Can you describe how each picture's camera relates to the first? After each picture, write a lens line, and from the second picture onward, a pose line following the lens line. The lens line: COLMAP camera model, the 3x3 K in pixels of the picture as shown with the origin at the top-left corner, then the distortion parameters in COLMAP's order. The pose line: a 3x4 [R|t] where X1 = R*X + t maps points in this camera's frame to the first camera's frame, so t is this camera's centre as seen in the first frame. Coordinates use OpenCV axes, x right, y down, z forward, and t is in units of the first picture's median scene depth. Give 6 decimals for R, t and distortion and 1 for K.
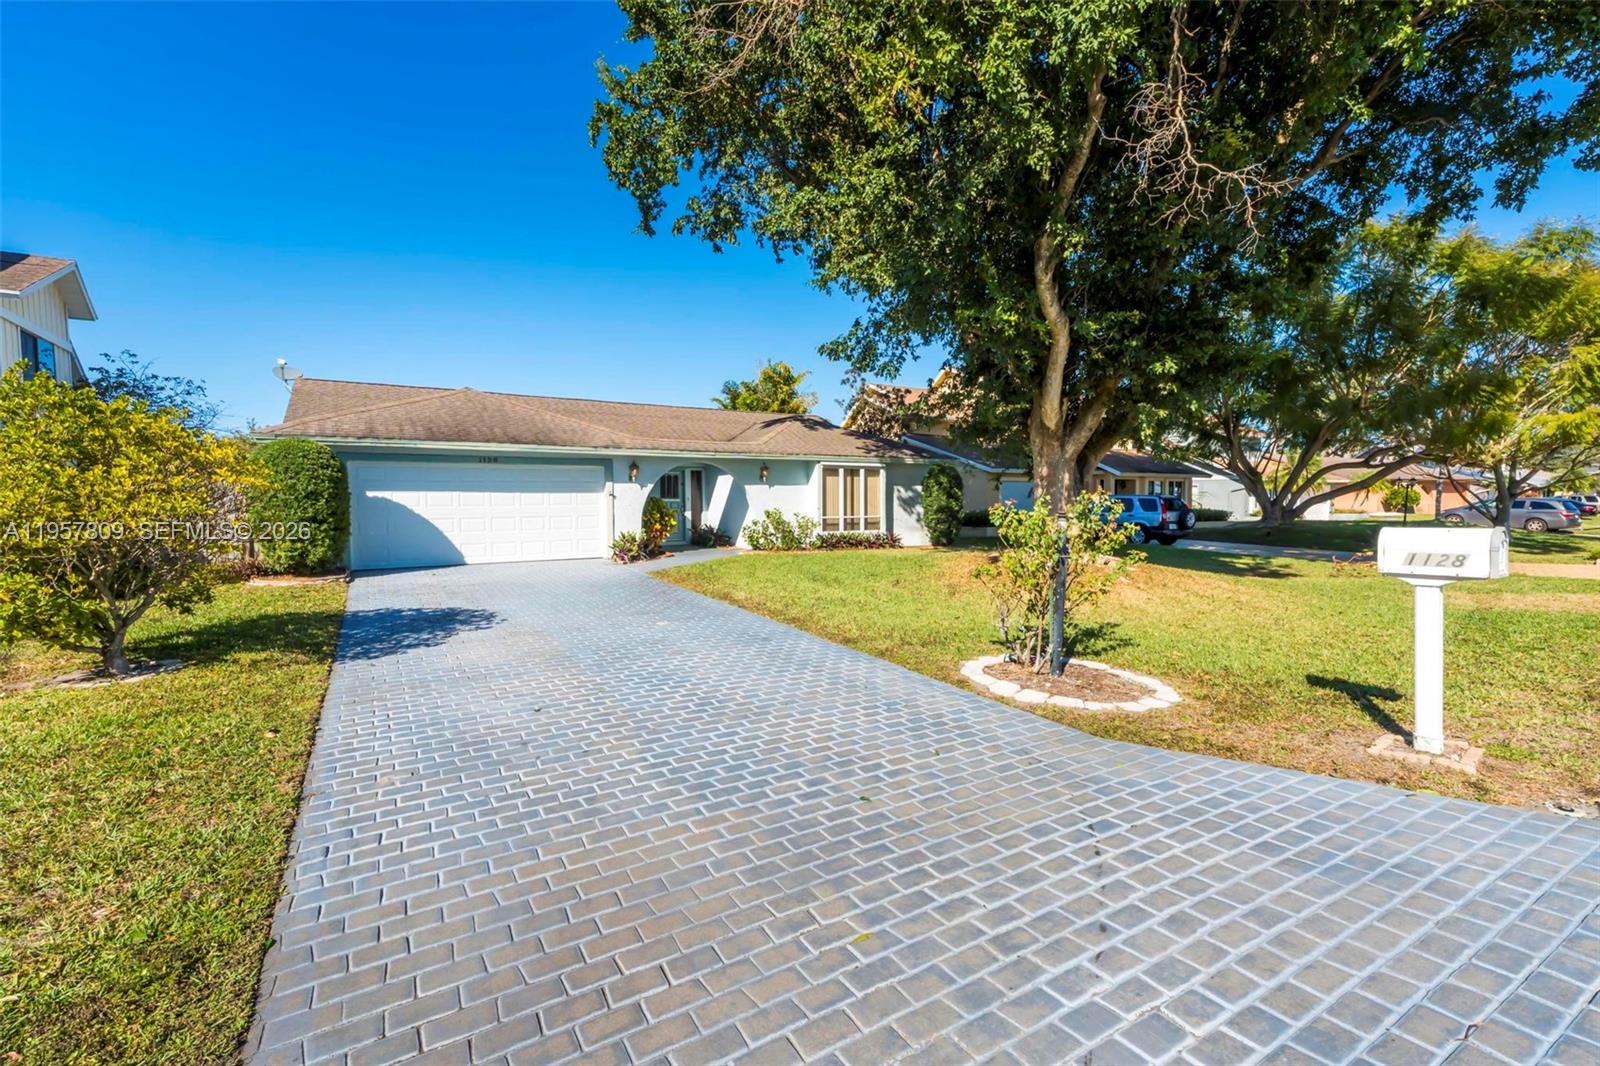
lens RADIAL K [[709.6, 0, 796.7], [0, 709.6, 525.8], [0, 0, 1]] dist [0.030987, -0.001142]
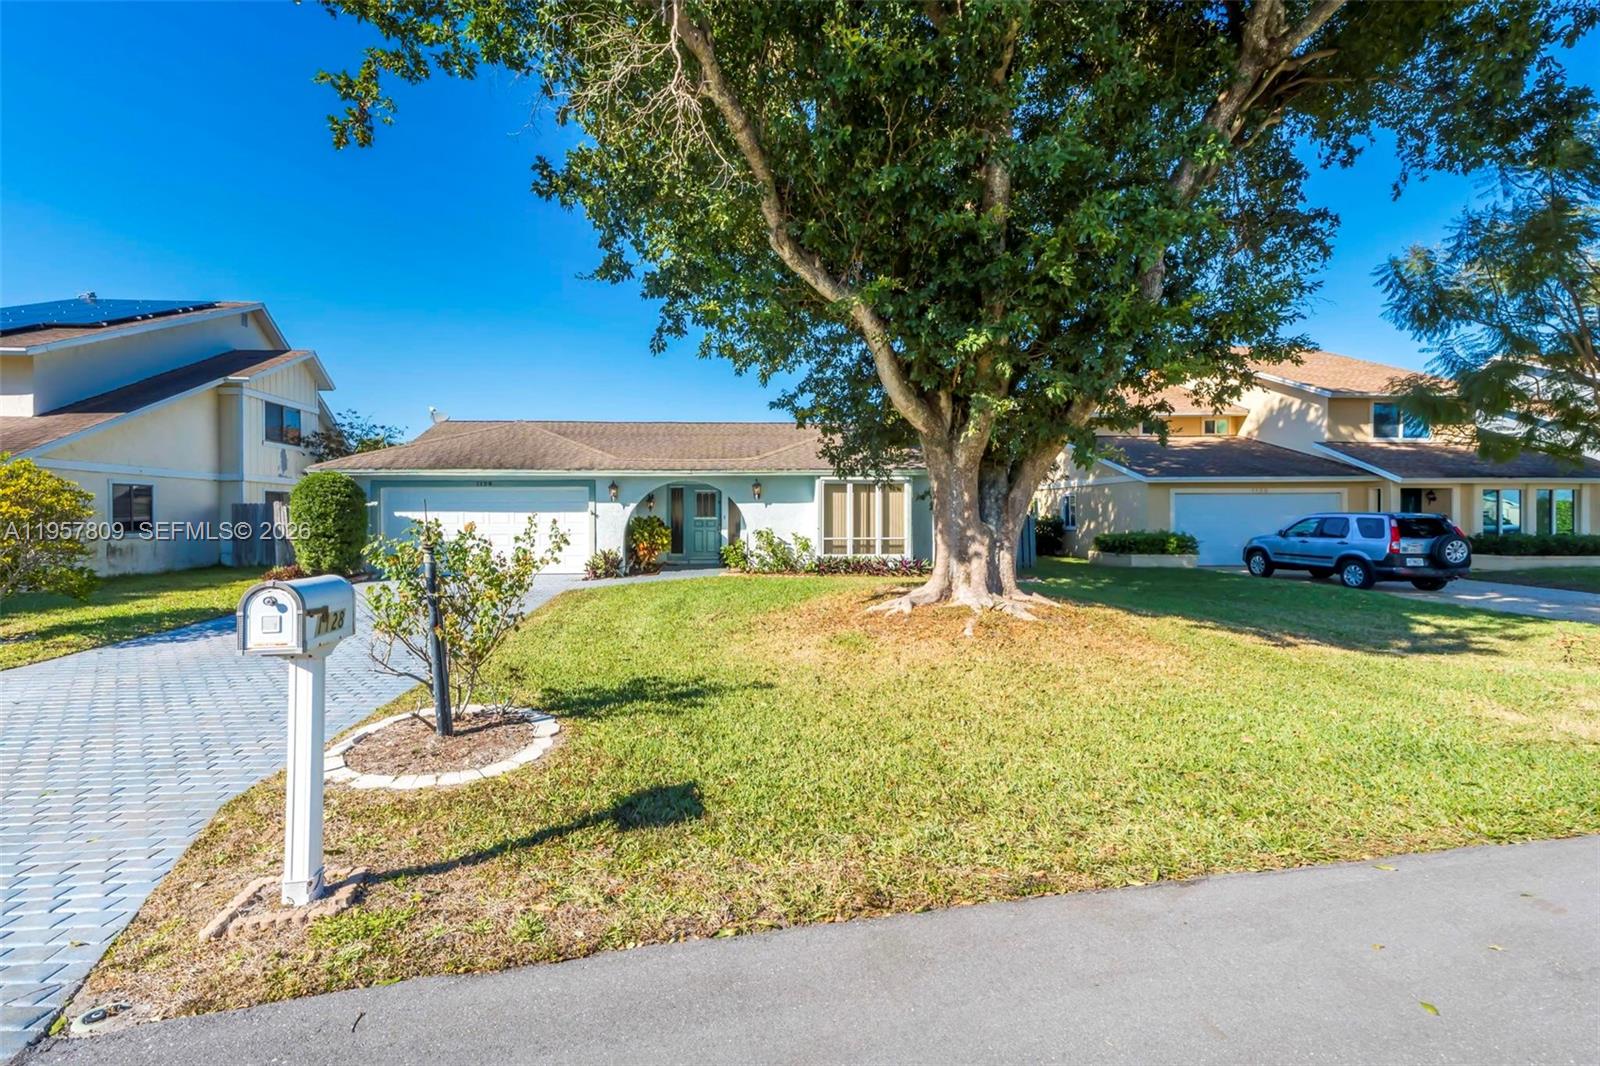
lens RADIAL K [[709.6, 0, 799.4], [0, 709.6, 528.4], [0, 0, 1]] dist [0.030987, -0.001142]
pose [[0.873211, 0.012106, -0.487191, 0.453322], [-0.018683, 0.999788, -0.008644, -0.016616], [0.486983, 0.016651, 0.873253, 0.201924]]
